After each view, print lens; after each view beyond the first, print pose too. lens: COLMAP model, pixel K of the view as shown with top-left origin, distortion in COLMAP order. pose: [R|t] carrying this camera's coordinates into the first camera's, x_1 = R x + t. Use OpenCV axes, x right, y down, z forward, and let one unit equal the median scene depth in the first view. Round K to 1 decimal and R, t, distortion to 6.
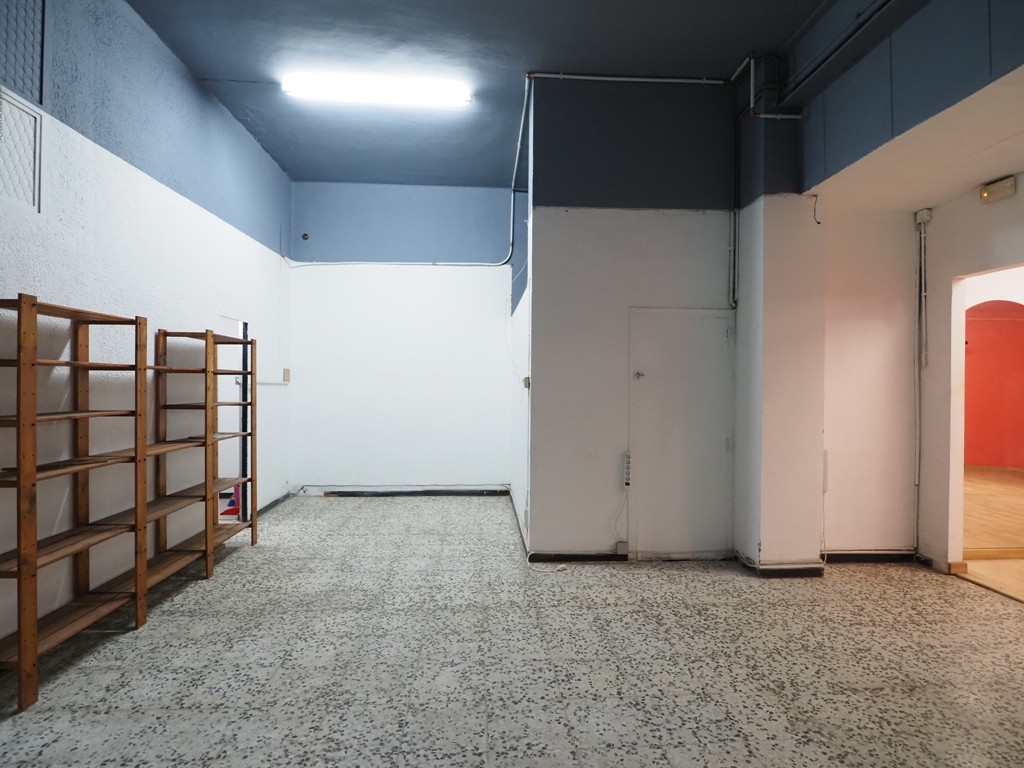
lens RADIAL K [[551.1, 0, 506.5], [0, 551.1, 386.9], [0, 0, 1]] dist [0.000713, -0.009747]
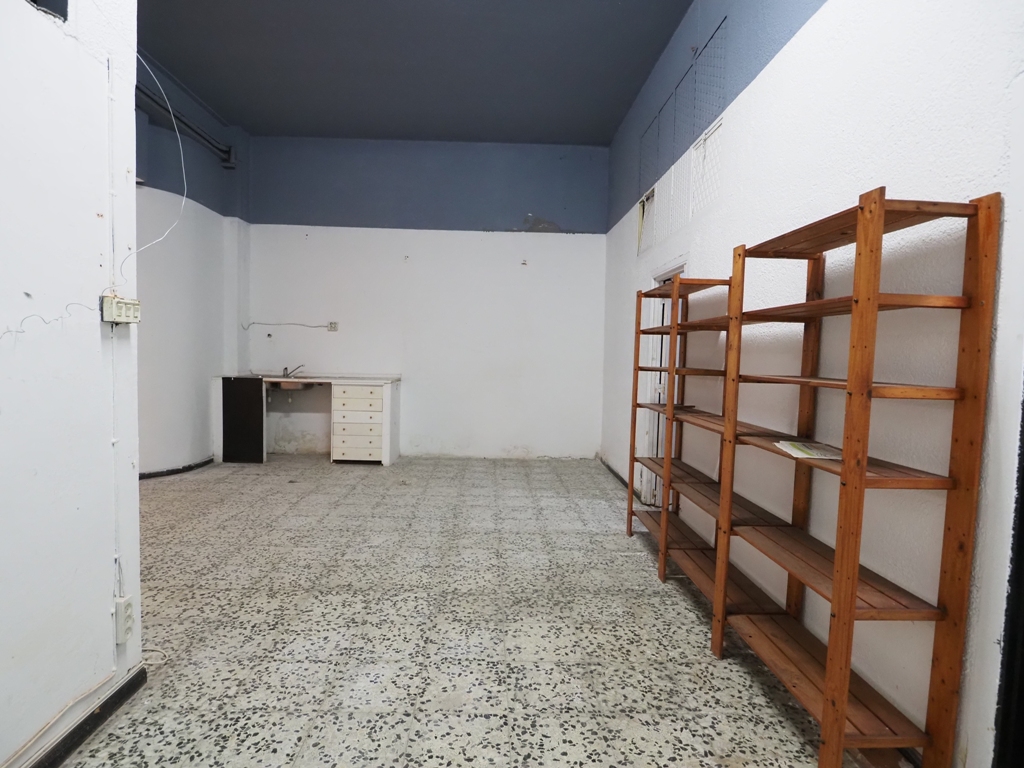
lens RADIAL K [[551.1, 0, 506.5], [0, 551.1, 386.9], [0, 0, 1]] dist [0.000713, -0.009747]
pose [[-0.999145, -0.033296, 0.024489, -0.340599], [-0.031660, 0.997422, 0.064398, 0.017156], [-0.026570, 0.063568, -0.997624, 1.753283]]
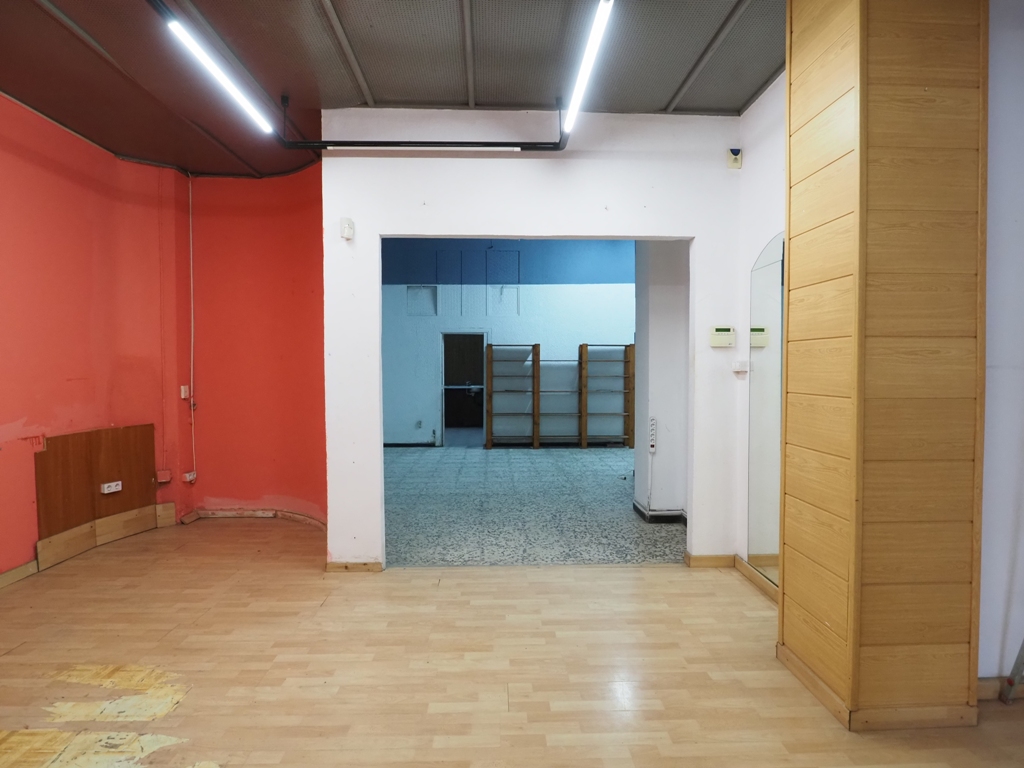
lens RADIAL K [[551.1, 0, 506.5], [0, 551.1, 386.9], [0, 0, 1]] dist [0.000713, -0.009747]
pose [[-0.039842, 0.025013, -0.998893, 1.967531], [-0.000815, 0.999685, 0.025065, 0.026147], [0.999206, 0.001813, -0.039809, 0.831693]]
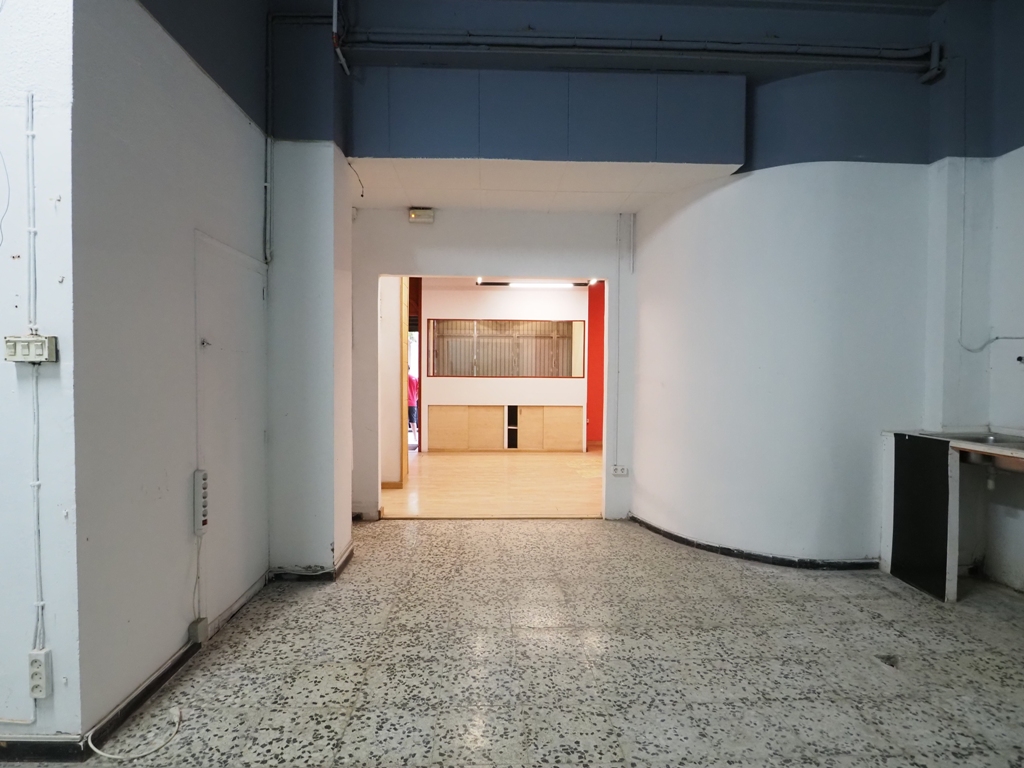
lens RADIAL K [[551.1, 0, 506.5], [0, 551.1, 386.9], [0, 0, 1]] dist [0.000713, -0.009747]
pose [[0.019639, -0.034066, 0.999227, -0.451457], [-0.002316, 0.999415, 0.034118, 0.006062], [-0.999804, -0.002984, 0.019548, 0.787646]]
